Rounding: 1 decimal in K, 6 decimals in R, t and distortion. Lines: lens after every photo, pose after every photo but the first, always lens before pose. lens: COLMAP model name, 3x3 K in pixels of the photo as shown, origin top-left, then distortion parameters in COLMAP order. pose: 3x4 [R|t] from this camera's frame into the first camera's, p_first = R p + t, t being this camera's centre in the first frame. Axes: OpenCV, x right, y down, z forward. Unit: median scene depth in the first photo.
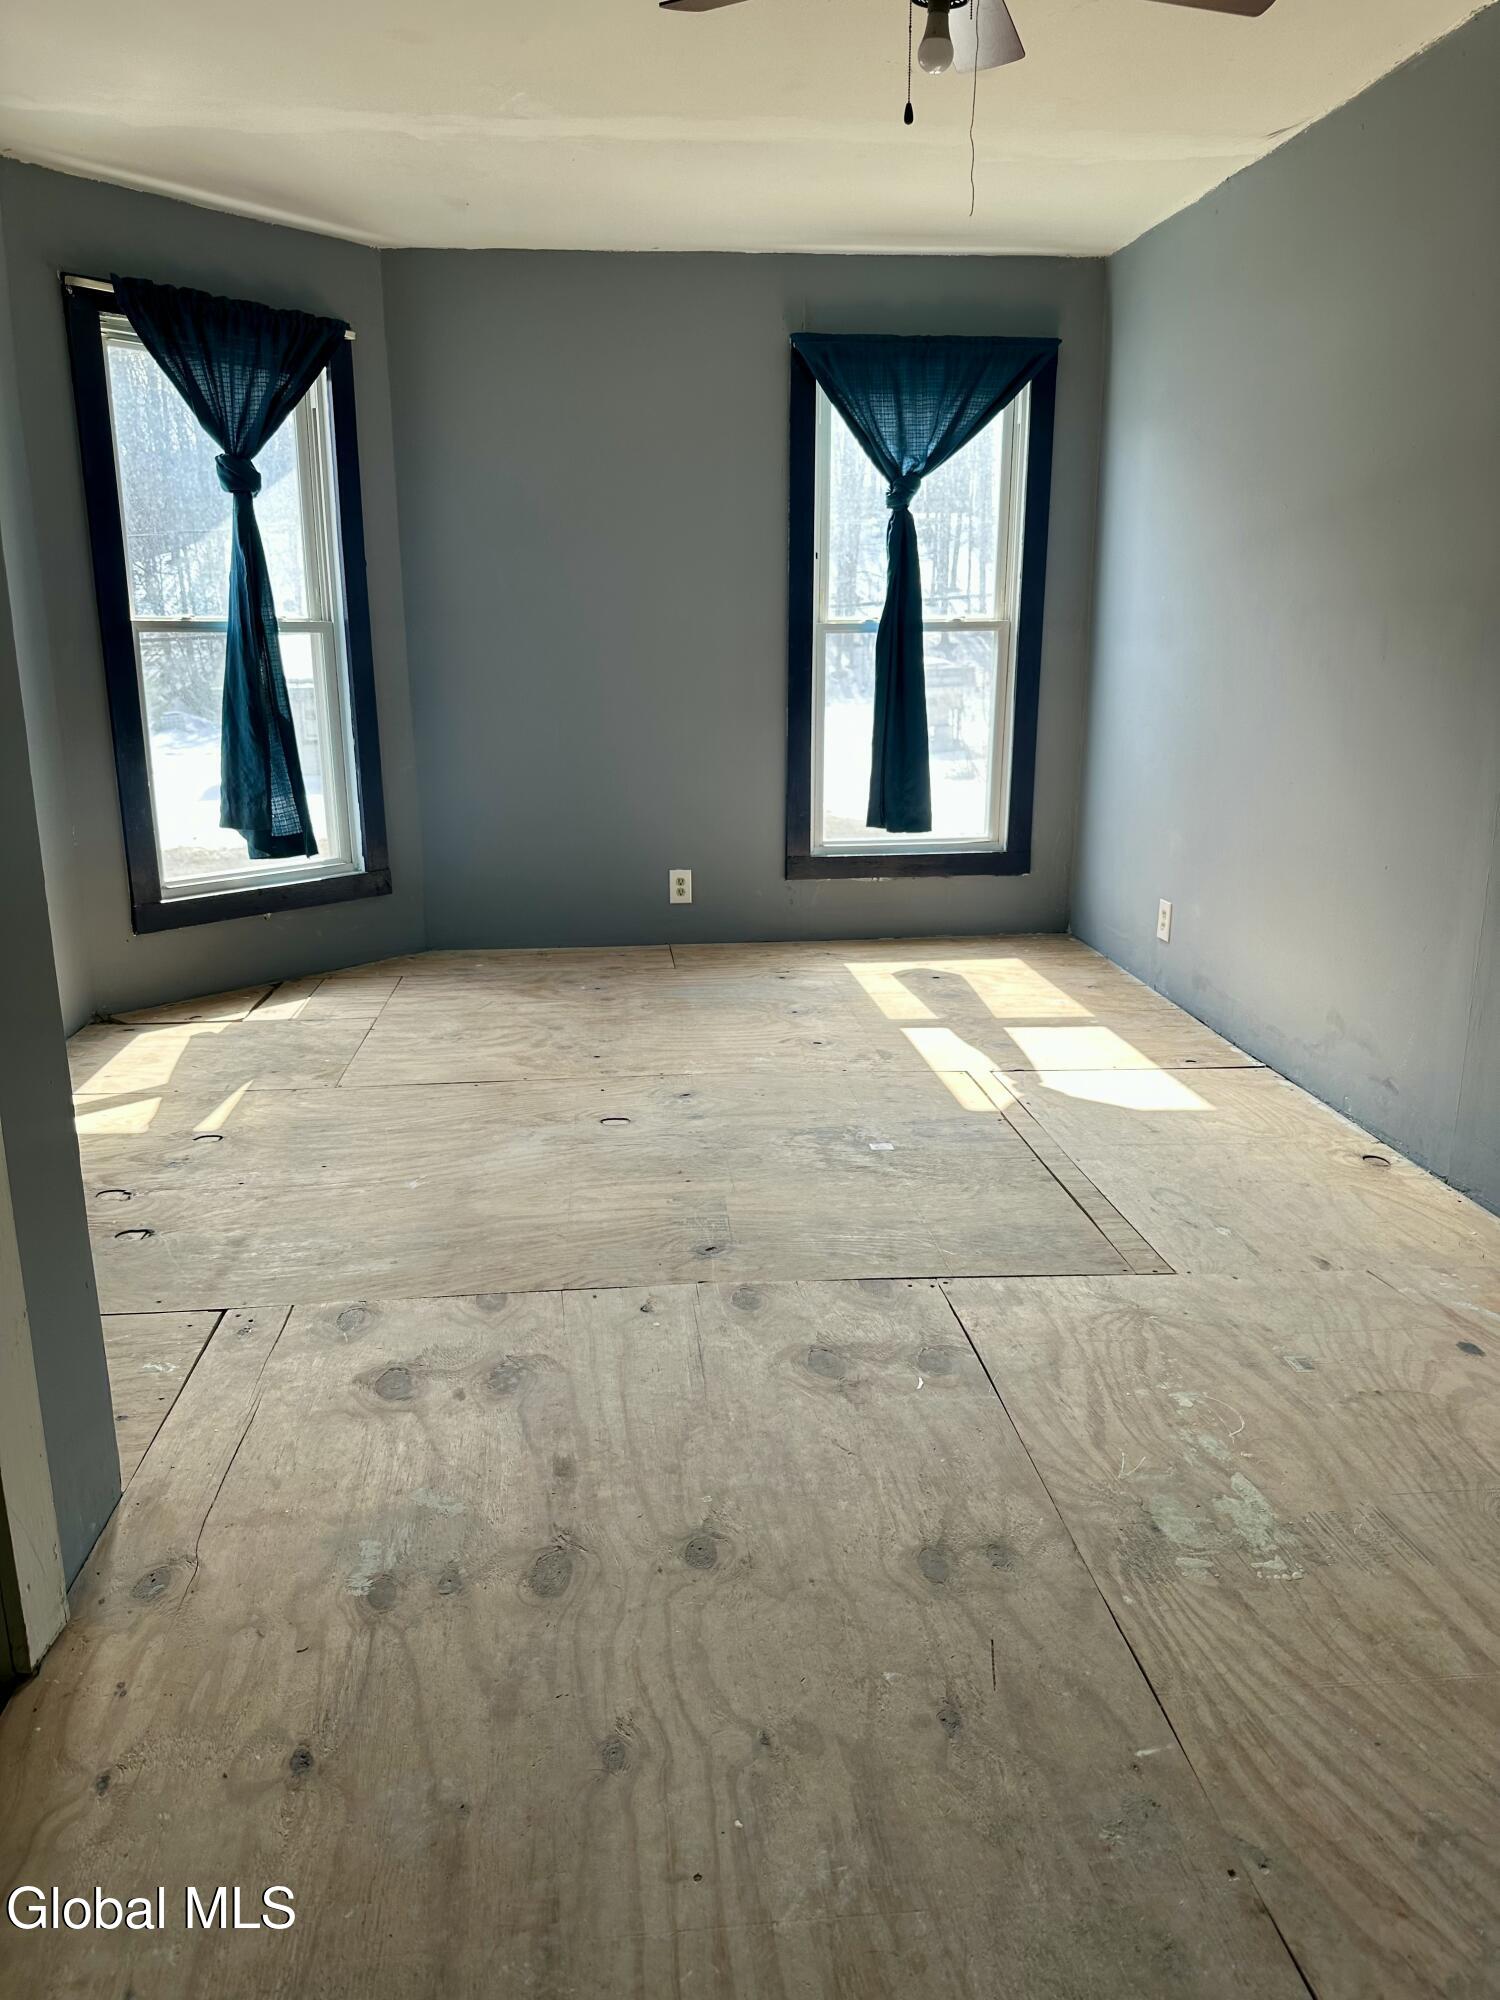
lens RADIAL K [[1405.4, 0, 745.7], [0, 1405.4, 993.6], [0, 0, 1]] dist [0.037270, -0.039268]
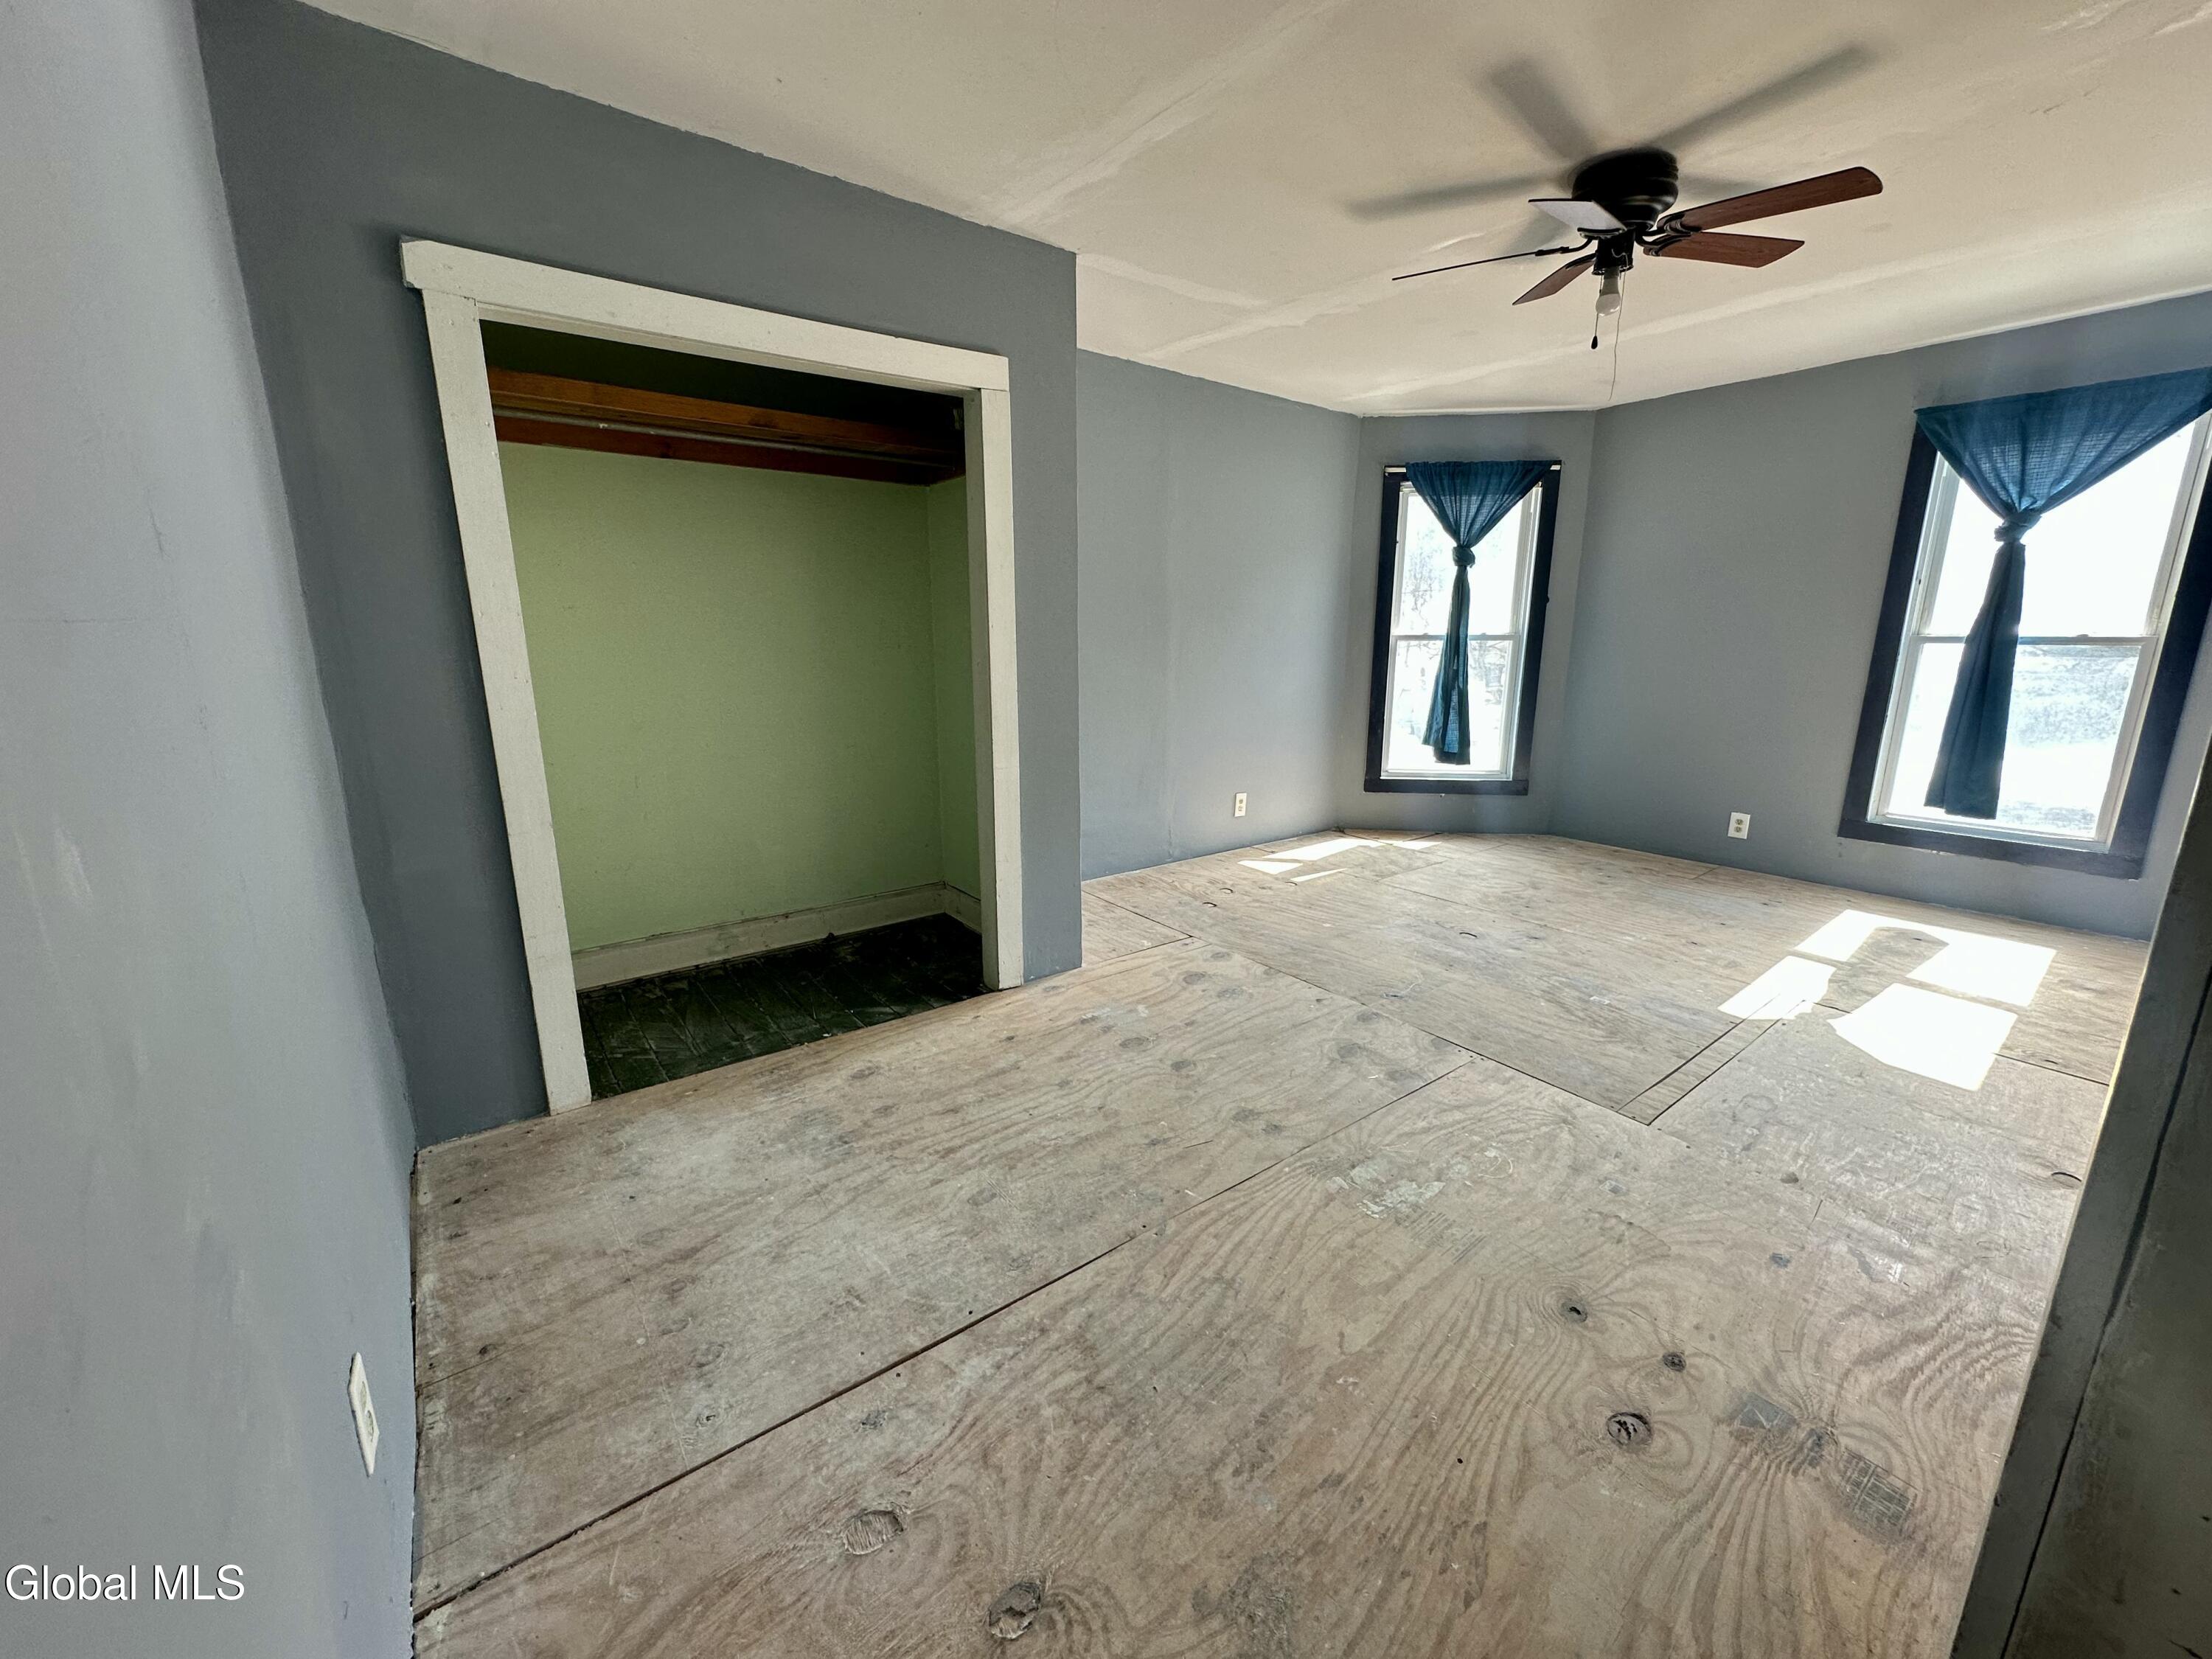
lens RADIAL K [[883.3, 0, 1108.3], [0, 883.3, 831.7], [0, 0, 1]] dist [-0.012290, -0.000664]
pose [[0.523258, 0.194392, -0.829707, 0.450654], [-0.205716, 0.973654, 0.098383, -0.038074], [0.826972, 0.119204, 0.549461, 0.036656]]
